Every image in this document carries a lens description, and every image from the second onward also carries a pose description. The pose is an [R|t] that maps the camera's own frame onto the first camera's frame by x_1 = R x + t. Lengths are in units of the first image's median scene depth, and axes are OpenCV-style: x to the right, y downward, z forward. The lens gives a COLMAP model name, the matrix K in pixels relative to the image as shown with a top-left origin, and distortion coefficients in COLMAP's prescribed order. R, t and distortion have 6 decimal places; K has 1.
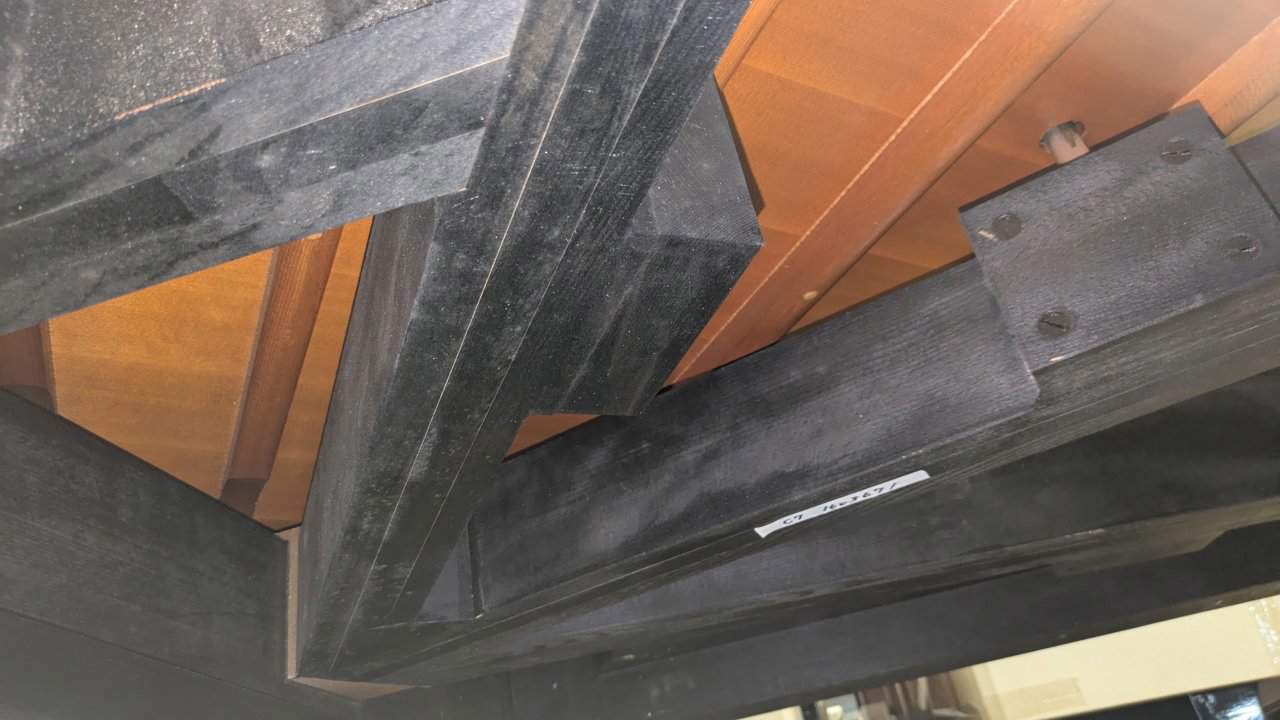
lens RADIAL K [[970.0, 0, 647.9], [0, 970.0, 365.5], [0, 0, 1]] dist [0.055899, -0.075377]
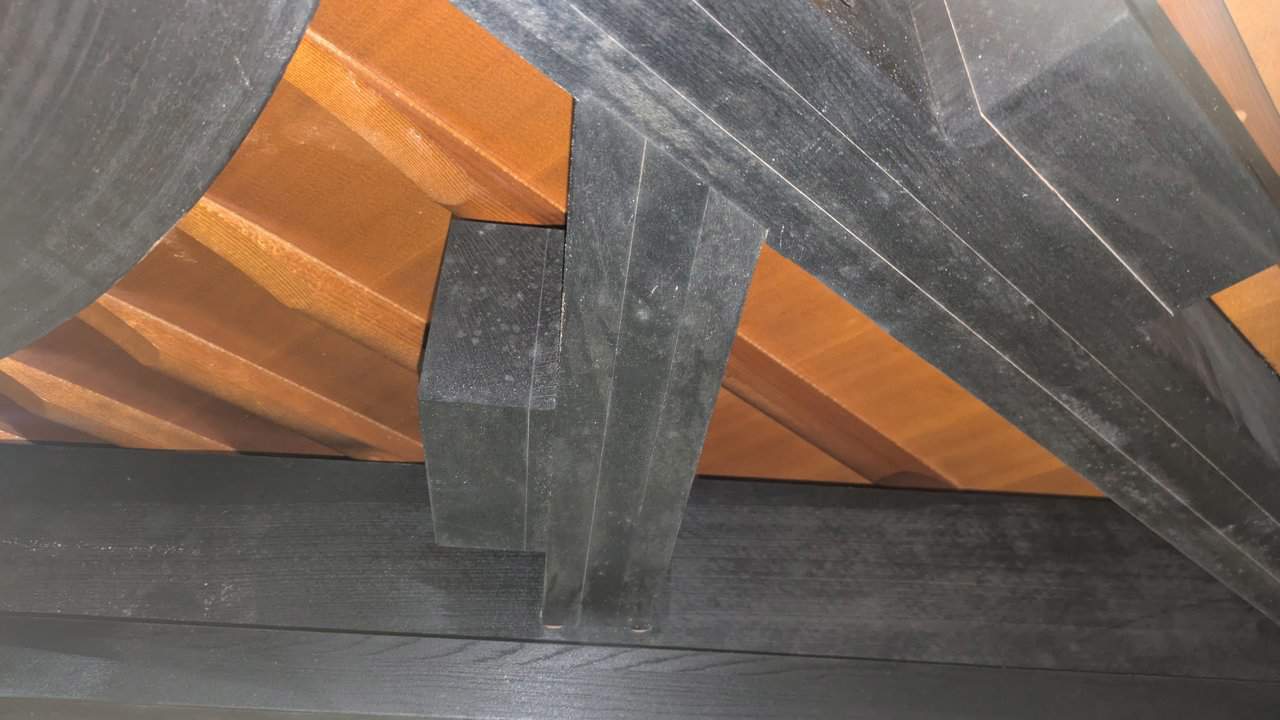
lens RADIAL K [[970.0, 0, 647.9], [0, 970.0, 365.5], [0, 0, 1]] dist [0.055899, -0.075377]
pose [[0.374695, -0.429828, -0.821494, 0.543170], [0.434247, 0.864209, -0.254111, 0.147156], [0.819166, -0.261518, 0.510466, 0.338043]]
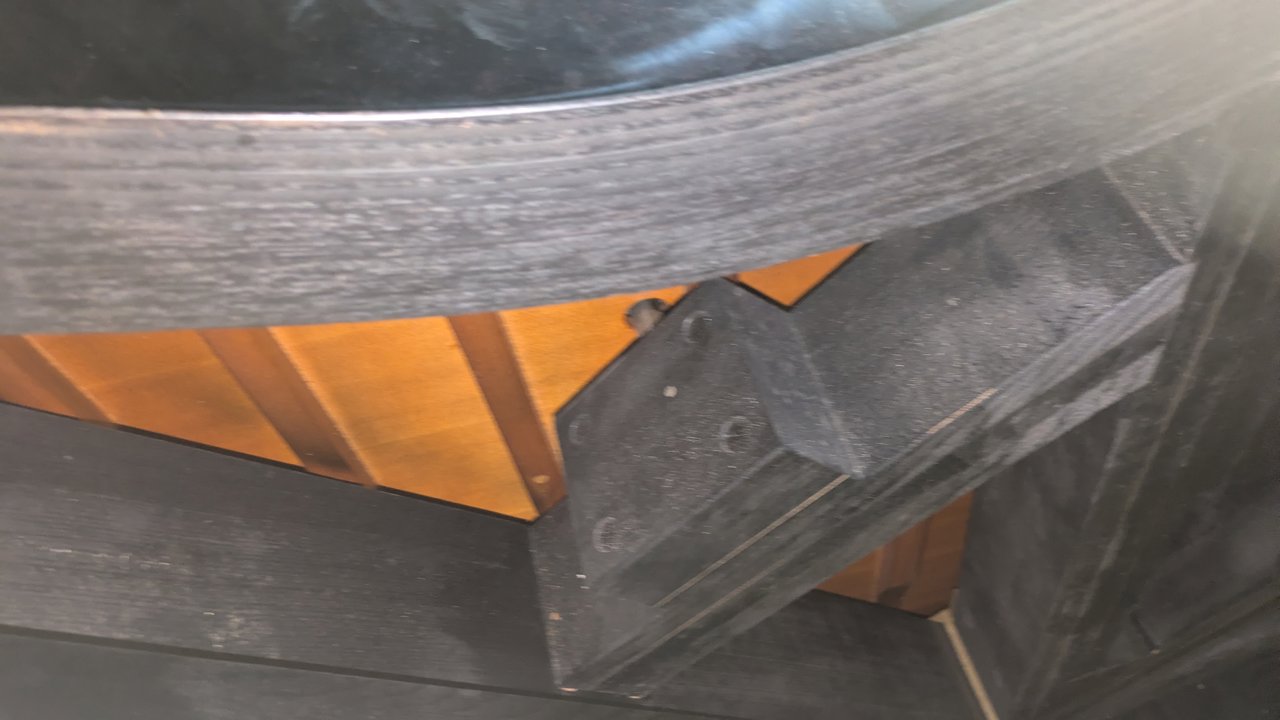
lens RADIAL K [[970.0, 0, 647.9], [0, 970.0, 365.5], [0, 0, 1]] dist [0.055899, -0.075377]
pose [[0.850968, -0.346246, -0.394927, -0.236696], [0.339905, 0.936290, -0.088466, -0.319627], [0.400397, -0.058956, 0.914443, -0.522689]]
